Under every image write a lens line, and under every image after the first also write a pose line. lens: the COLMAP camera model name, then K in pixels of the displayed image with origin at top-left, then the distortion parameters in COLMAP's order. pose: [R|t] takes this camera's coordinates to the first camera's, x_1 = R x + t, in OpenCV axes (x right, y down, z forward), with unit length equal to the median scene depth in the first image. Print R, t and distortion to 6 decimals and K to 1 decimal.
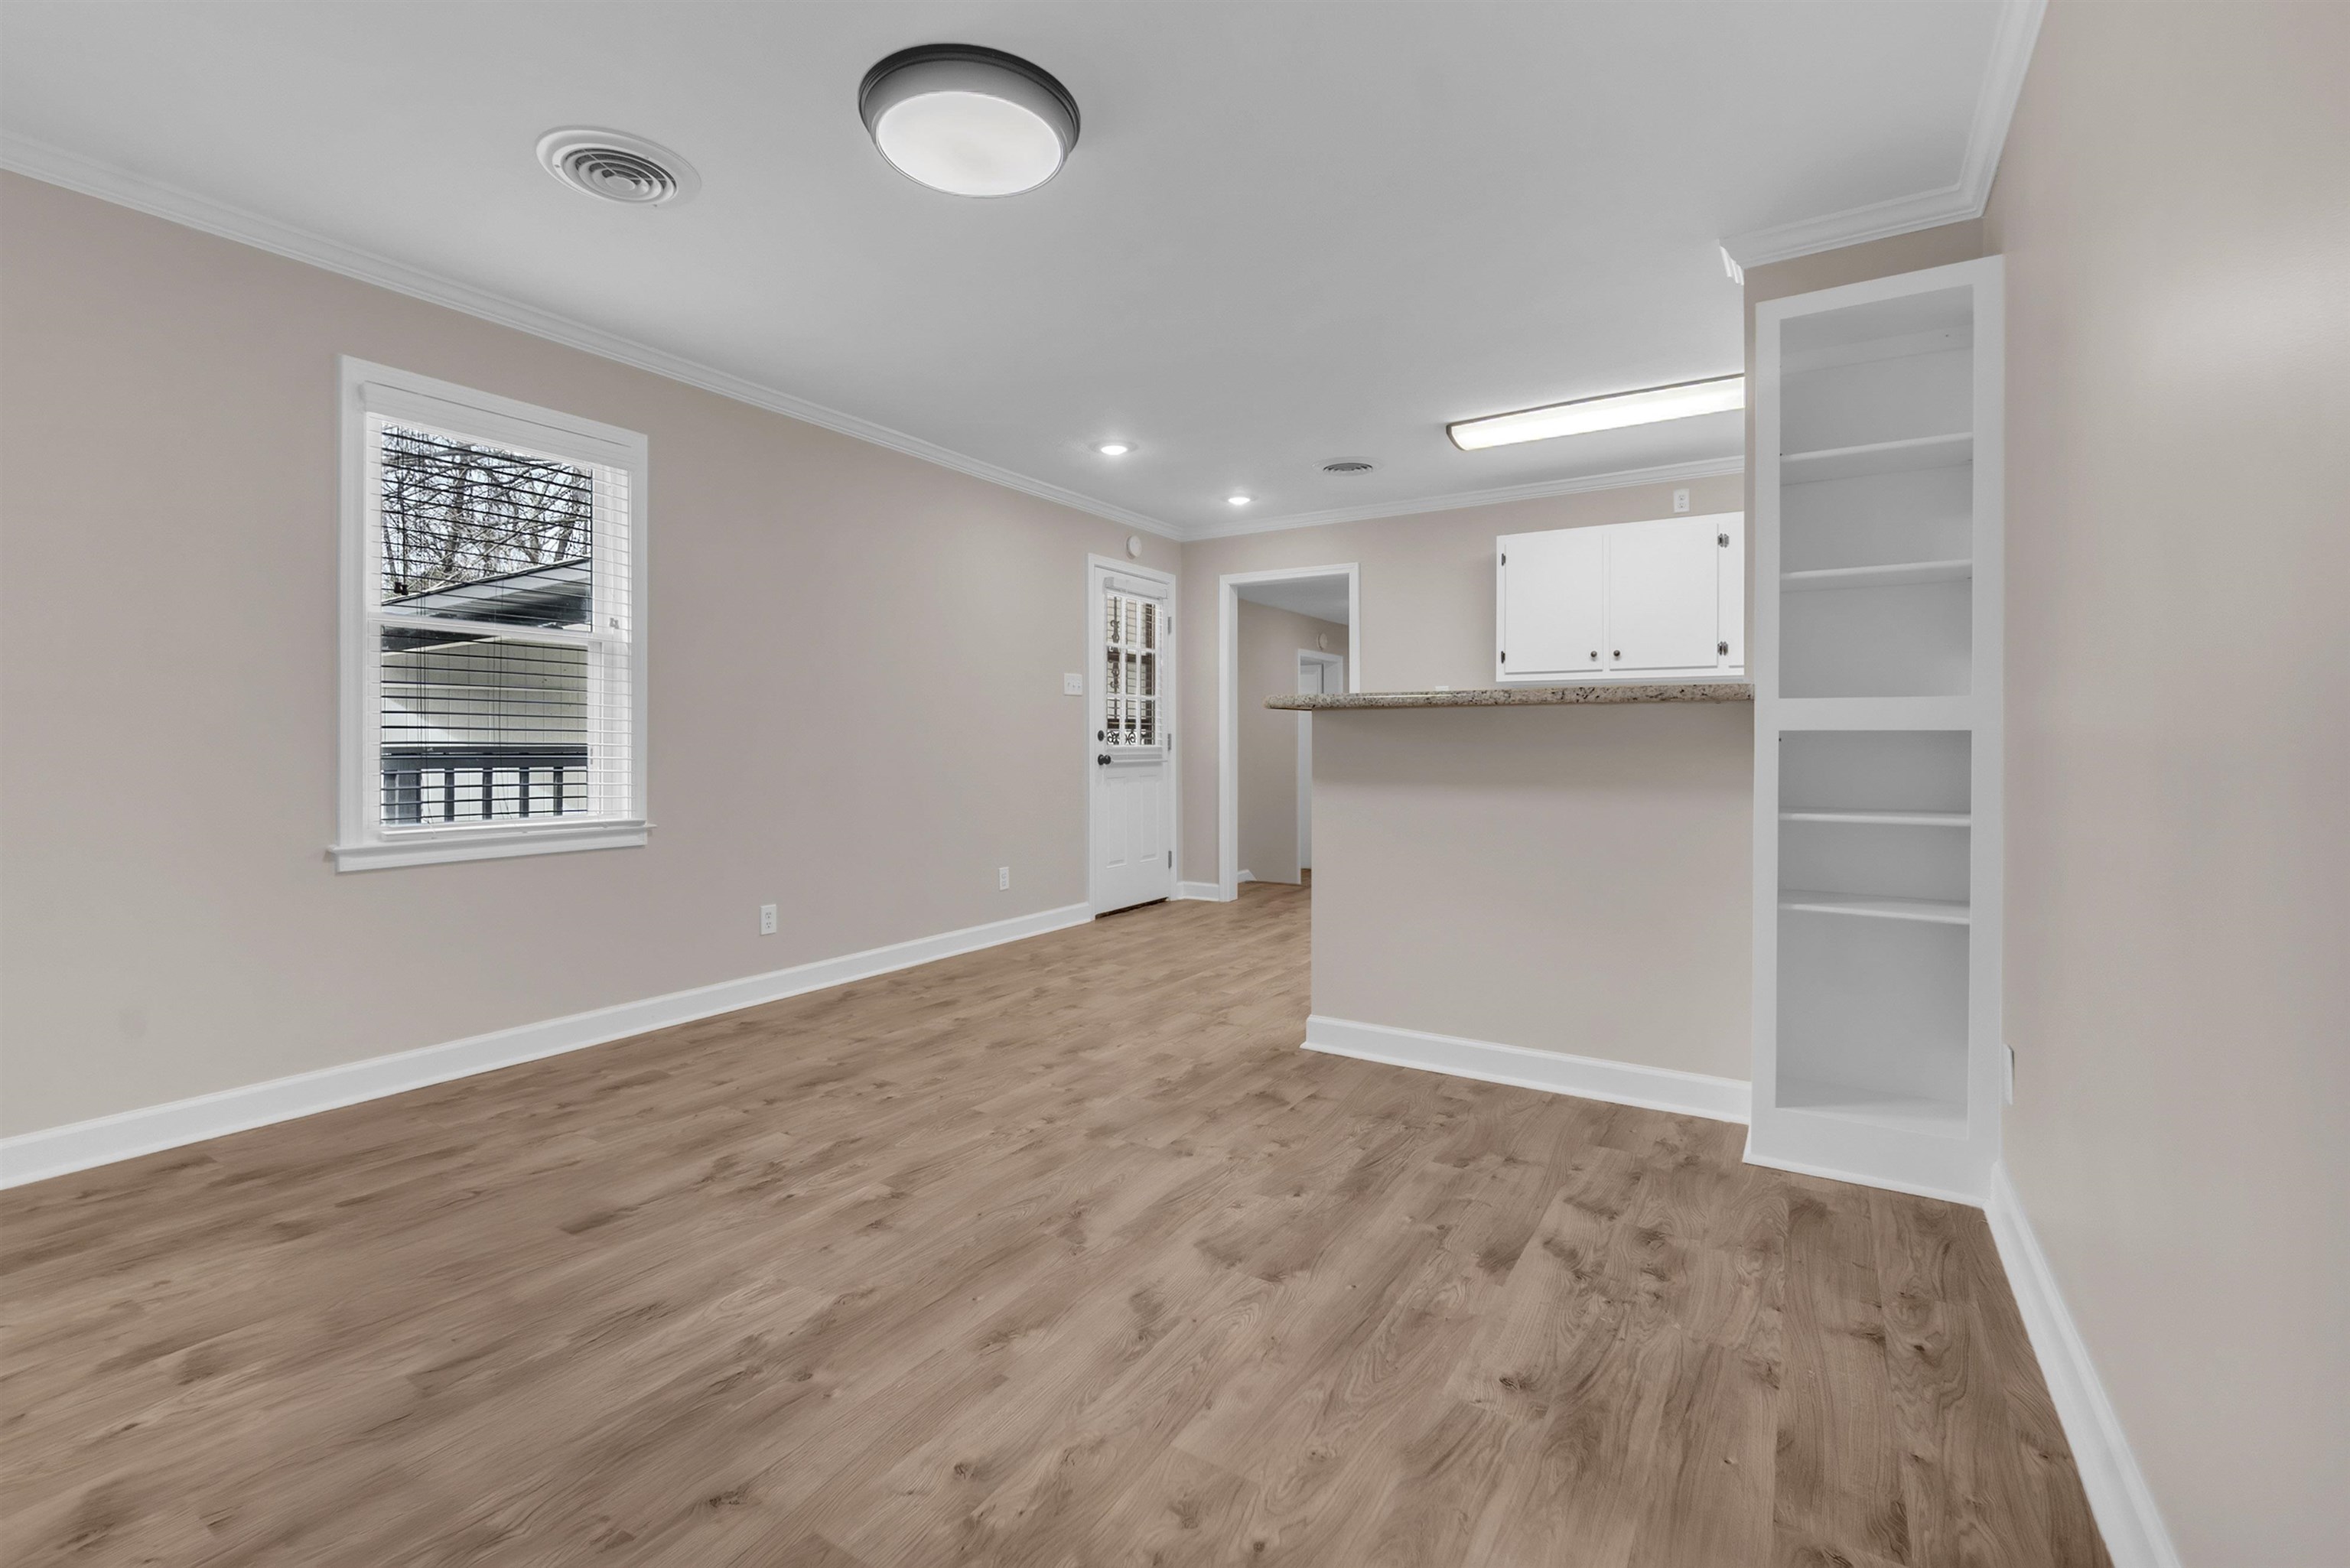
lens RADIAL K [[1040.4, 0, 1168.8], [0, 1040.4, 754.5], [0, 0, 1]] dist [-0.002280, -0.000249]
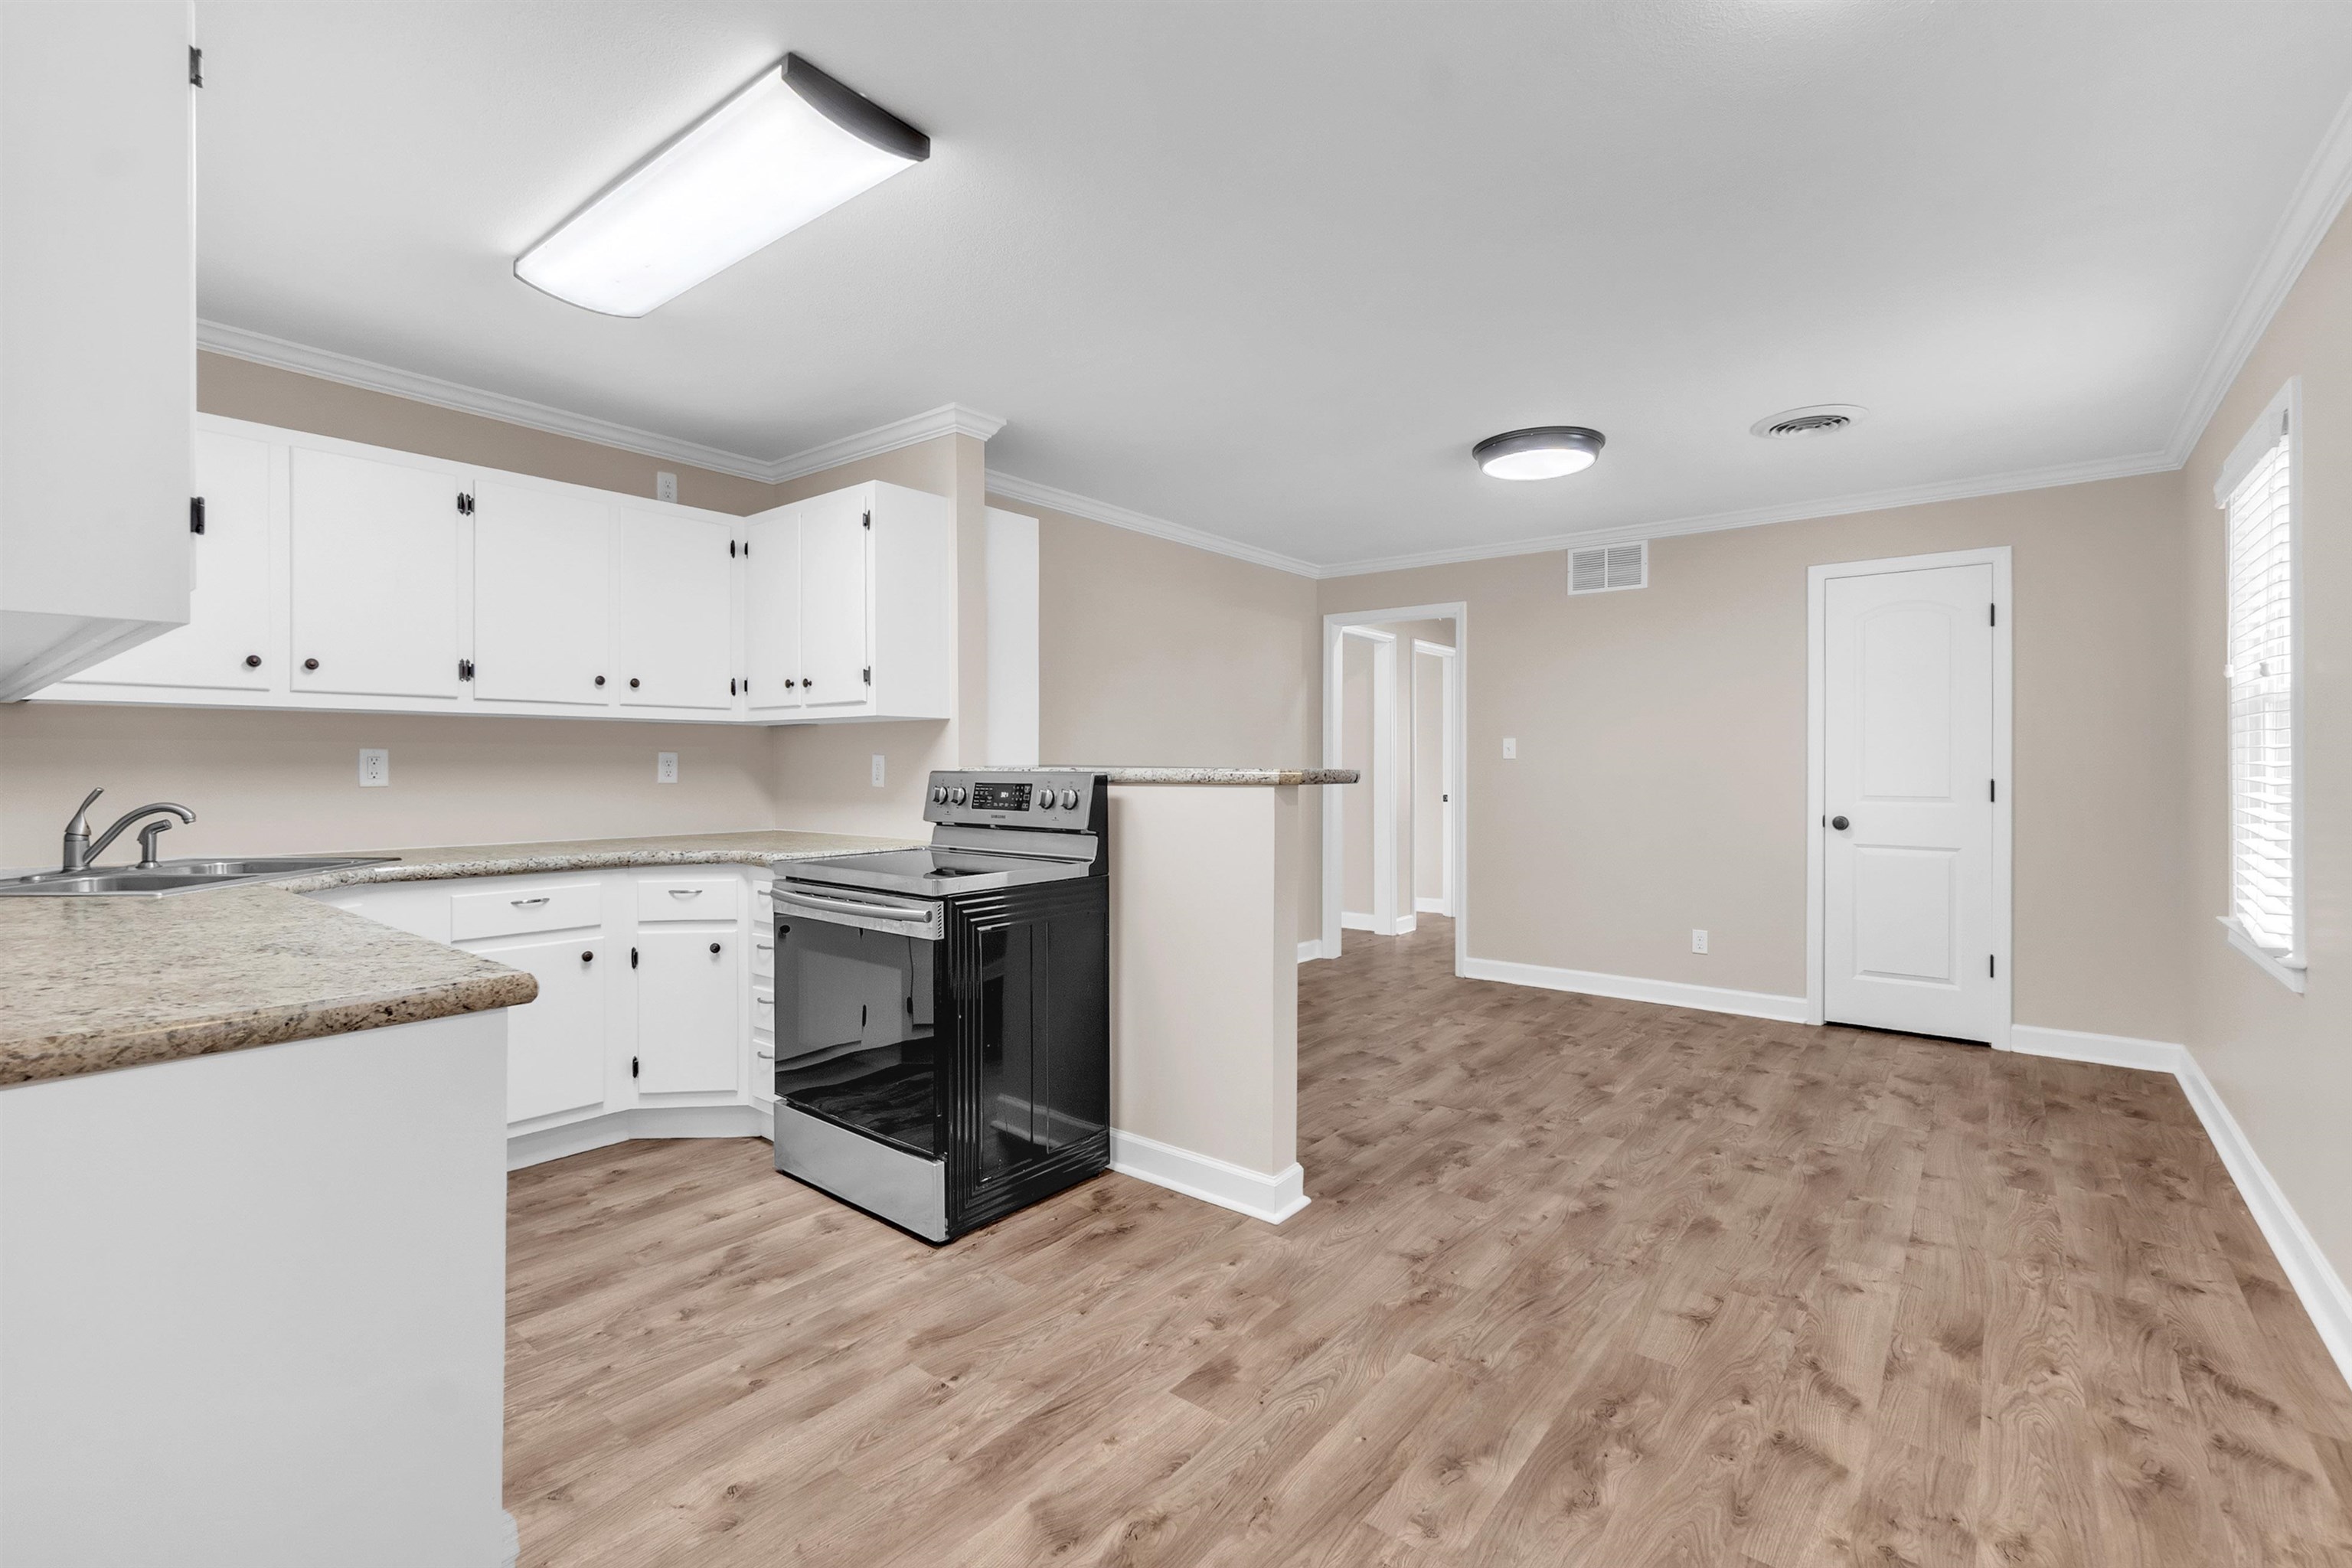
lens RADIAL K [[1041.3, 0, 1169.8], [0, 1041.3, 754.5], [0, 0, 1]] dist [-0.002280, -0.000249]
pose [[-0.993665, -0.003321, 0.112335, 0.176077], [-0.002555, 0.999973, 0.006962, -0.086986], [-0.112355, 0.006631, -0.993646, 2.198857]]
